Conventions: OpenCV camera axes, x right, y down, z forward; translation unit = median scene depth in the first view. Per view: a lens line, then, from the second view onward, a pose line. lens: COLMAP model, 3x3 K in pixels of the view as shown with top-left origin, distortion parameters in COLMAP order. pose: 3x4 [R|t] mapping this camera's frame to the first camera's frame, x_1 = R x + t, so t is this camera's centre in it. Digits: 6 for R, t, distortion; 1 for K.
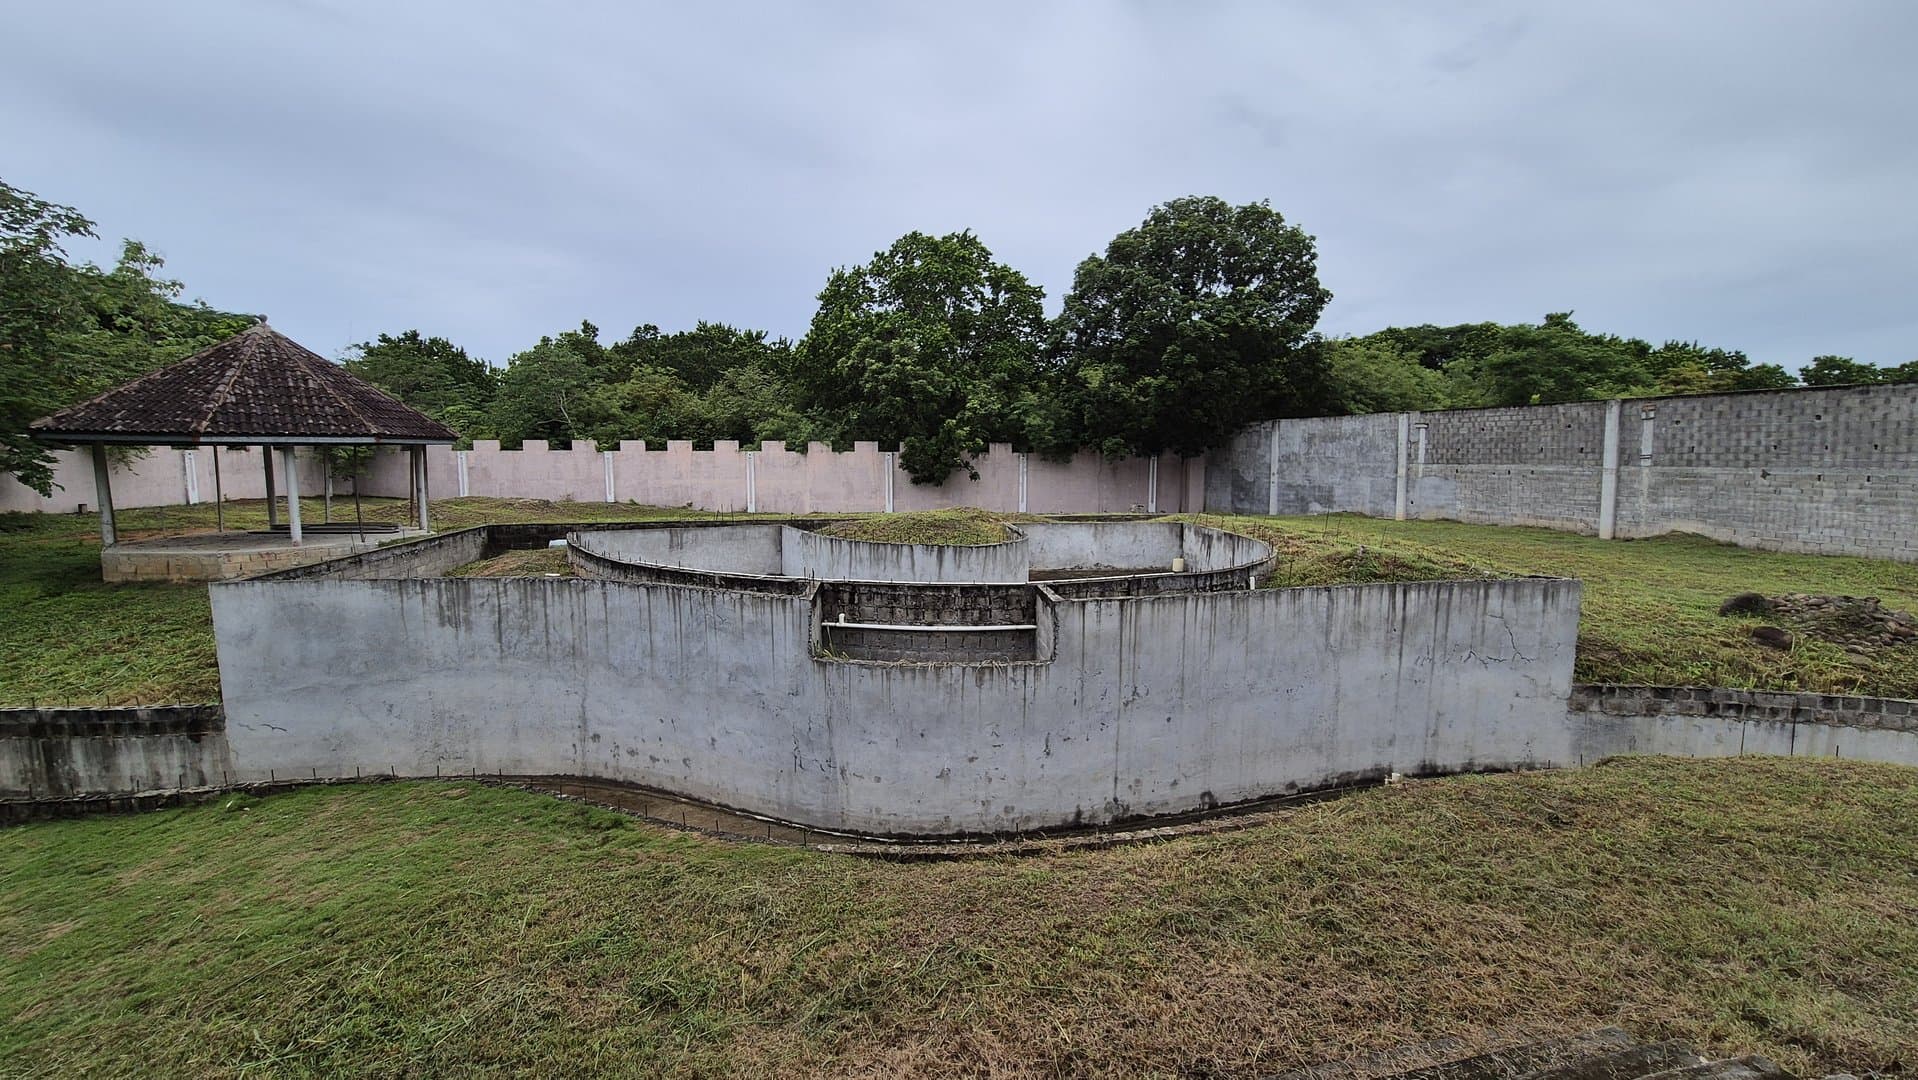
lens RADIAL K [[785.9, 0, 964.5], [0, 785.9, 539.5], [0, 0, 1]] dist [-0.000109, 0.000550]
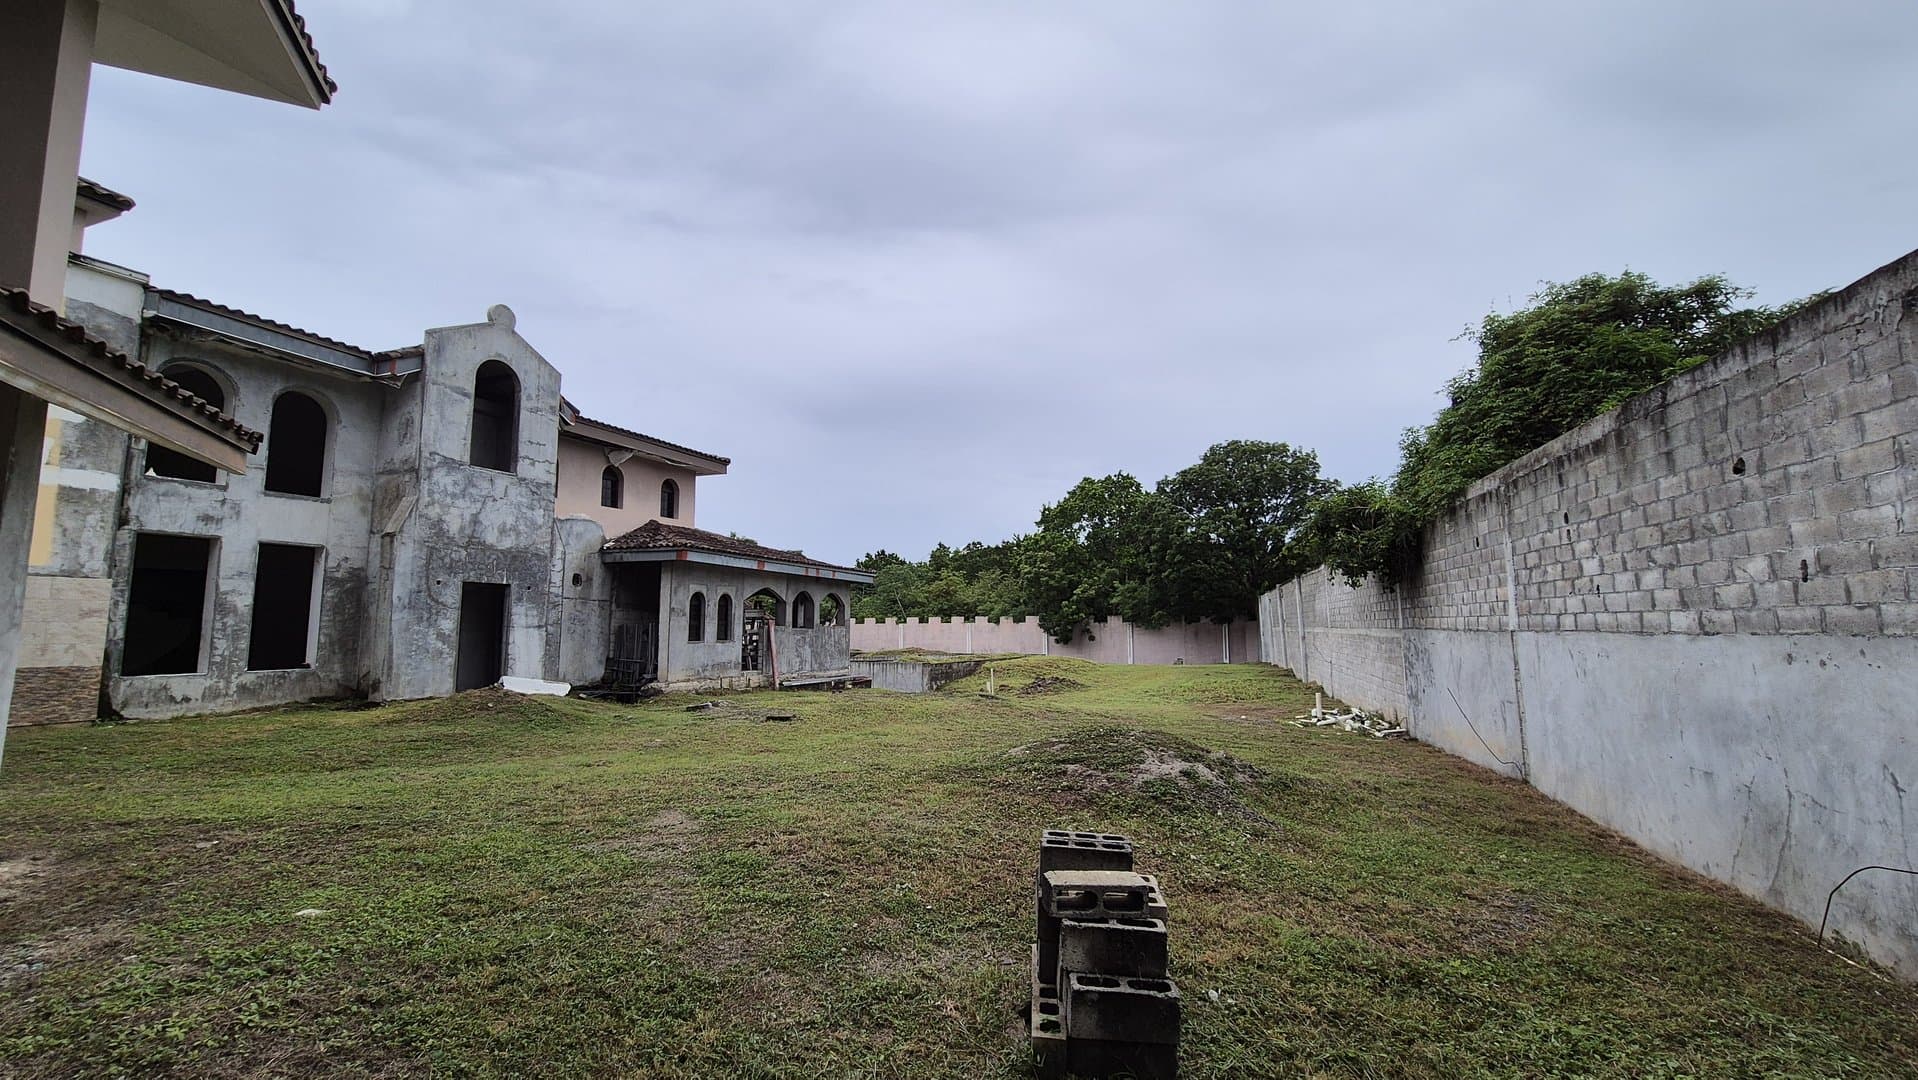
lens RADIAL K [[785.9, 0, 964.5], [0, 785.9, 539.5], [0, 0, 1]] dist [-0.000109, 0.000550]
pose [[0.818076, -0.070015, -0.570832, 1.154785], [-0.054795, 0.978557, -0.198553, 0.077129], [0.572494, 0.193710, 0.796698, -0.612998]]
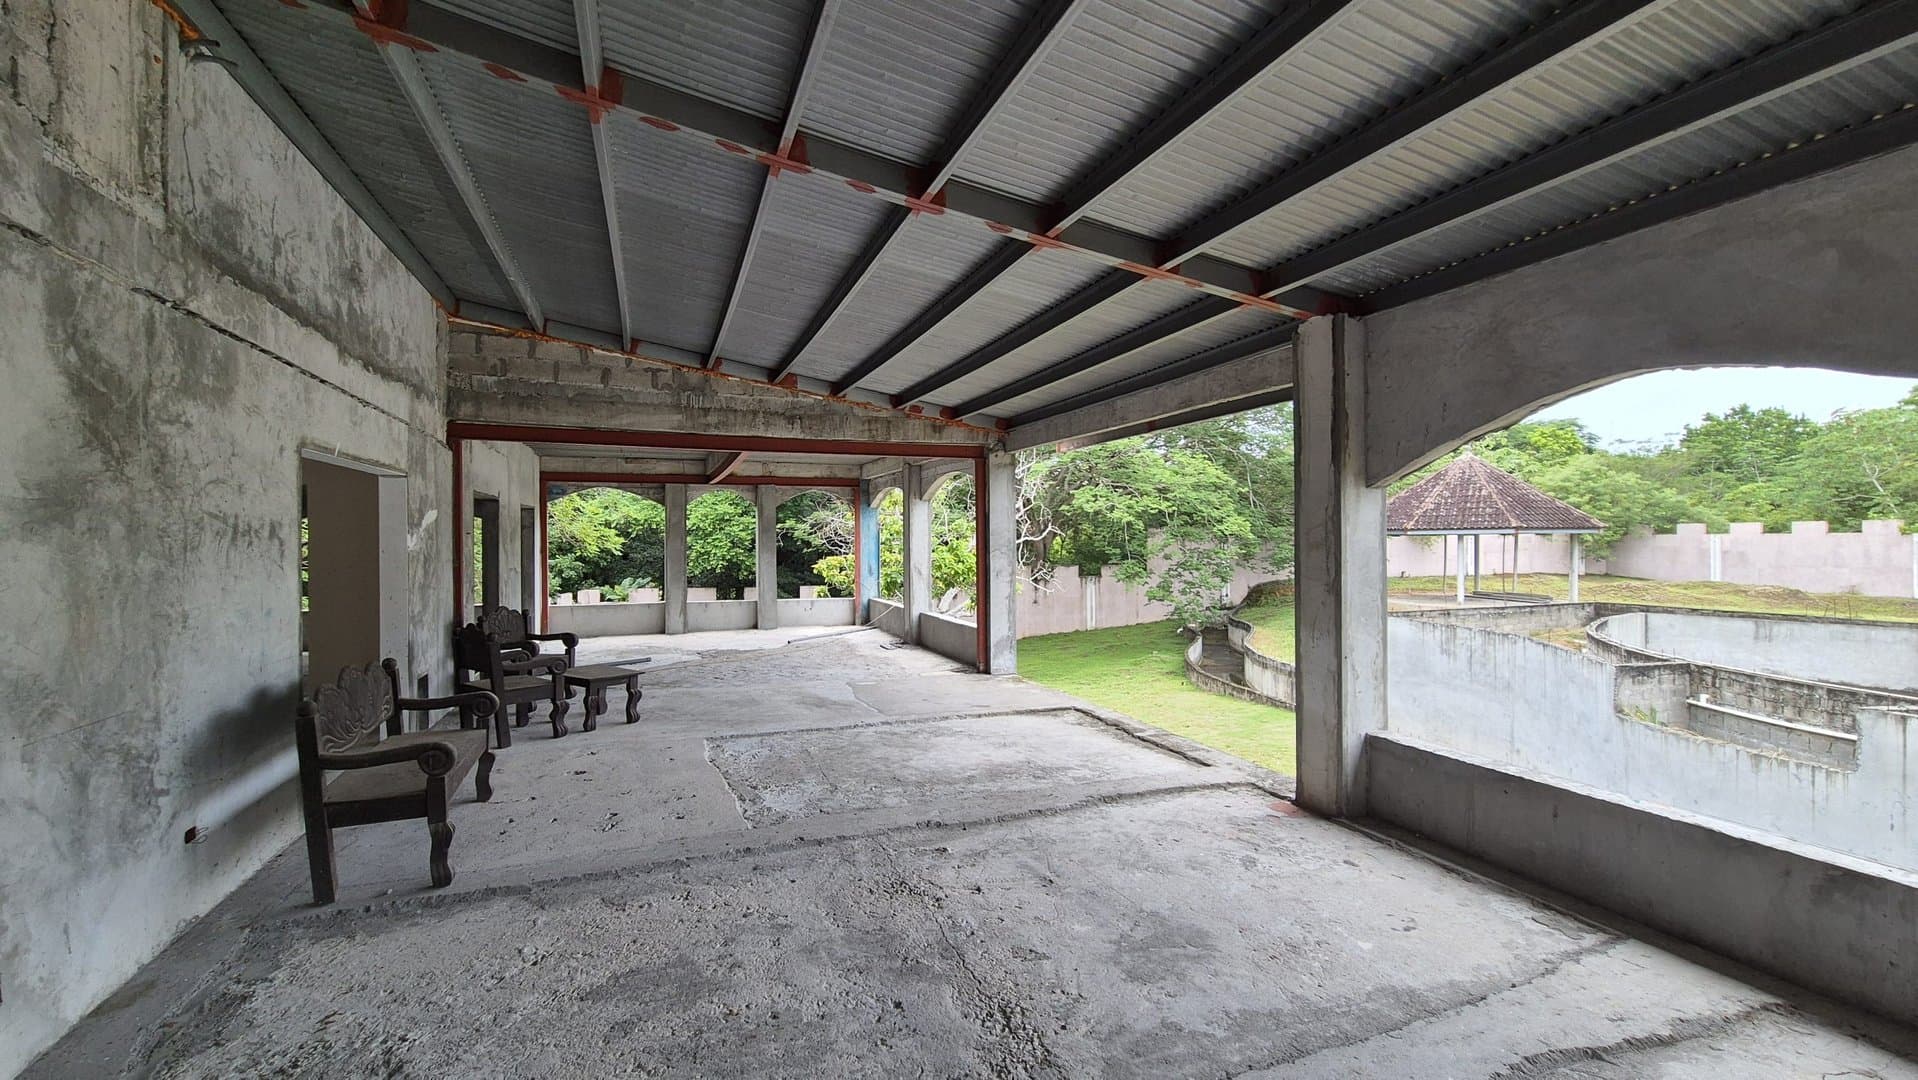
lens RADIAL K [[785.9, 0, 964.5], [0, 785.9, 539.5], [0, 0, 1]] dist [-0.000109, 0.000550]
pose [[0.133861, 0.000067, -0.991000, 0.330471], [-0.099525, 0.994945, -0.013377, -0.001120], [0.985990, 0.100420, 0.133191, -0.075384]]
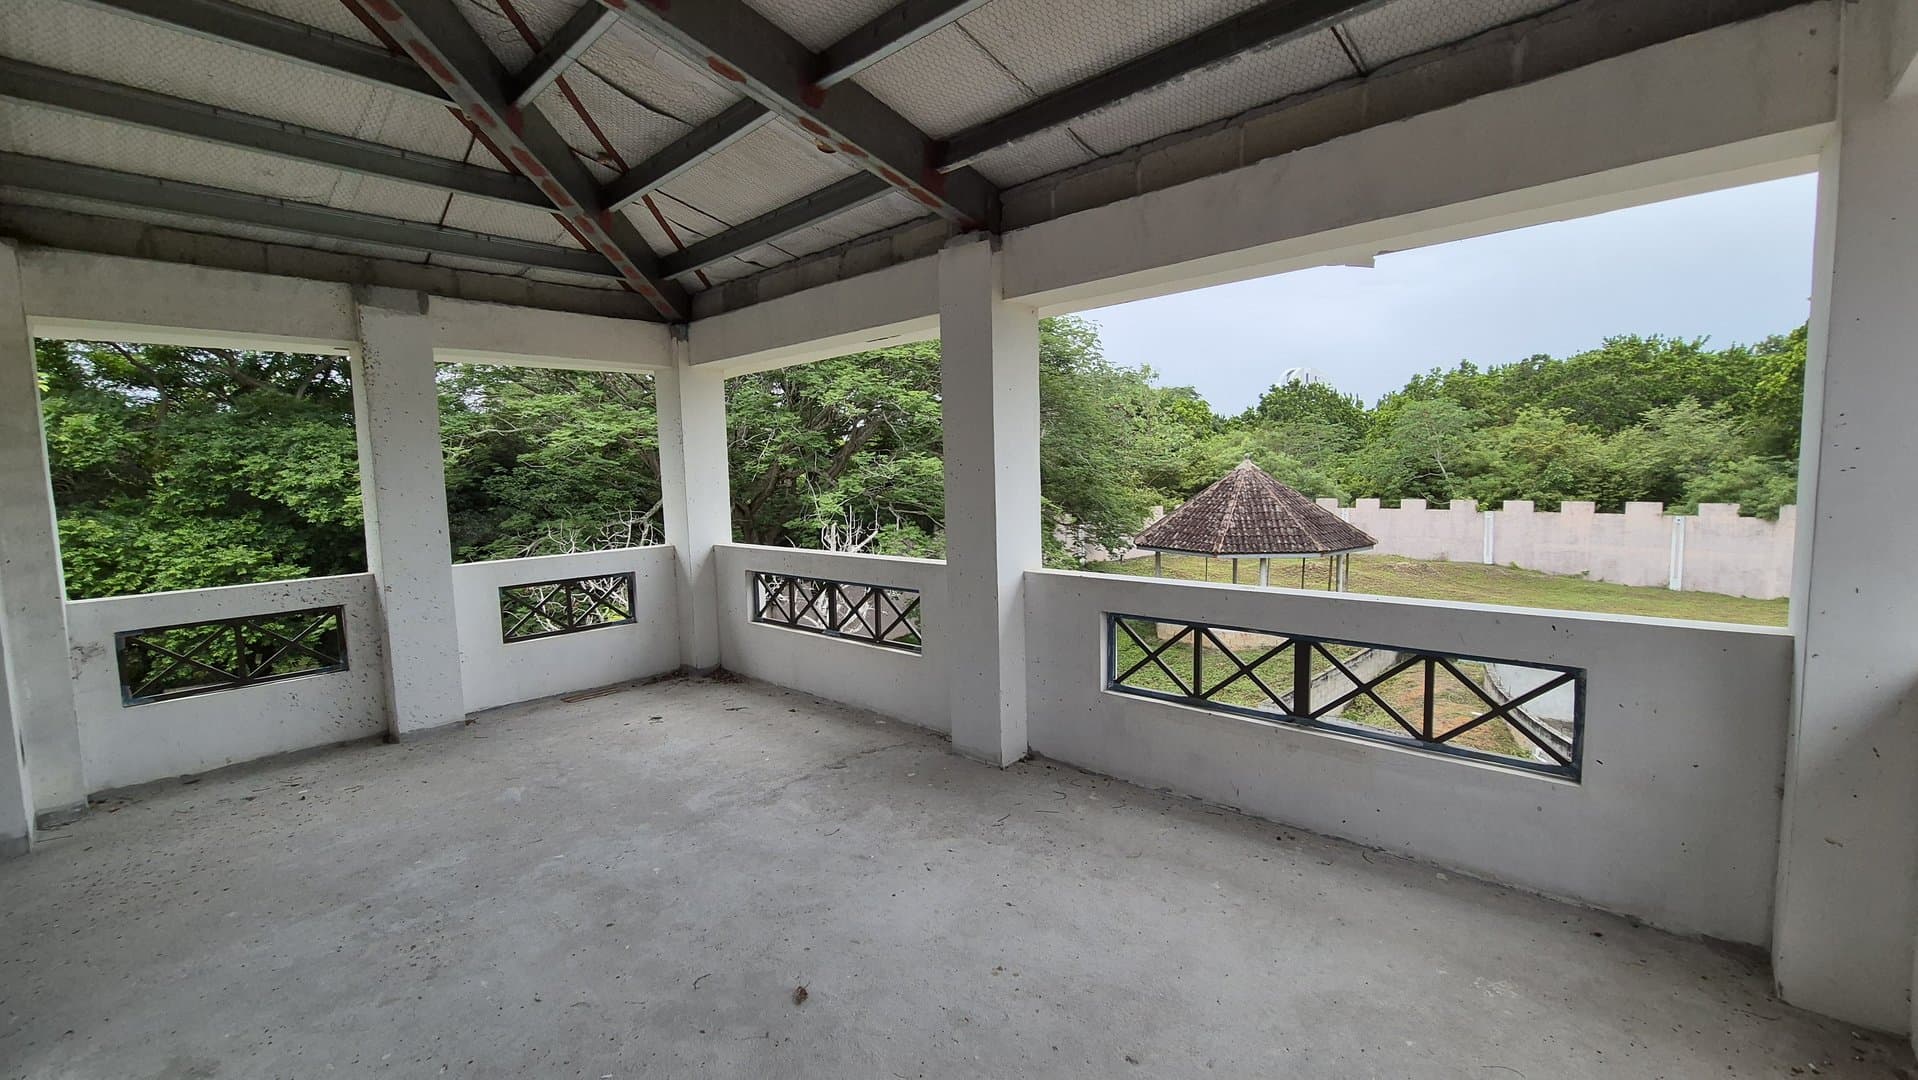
lens RADIAL K [[785.0, 0, 962.3], [0, 785.0, 538.4], [0, 0, 1]] dist [0.000111, 0.000171]
pose [[0.556003, 0.057921, -0.829159, -0.011677], [-0.060904, 0.997726, 0.028857, -0.113177], [0.828946, 0.034454, 0.558267, -0.142882]]
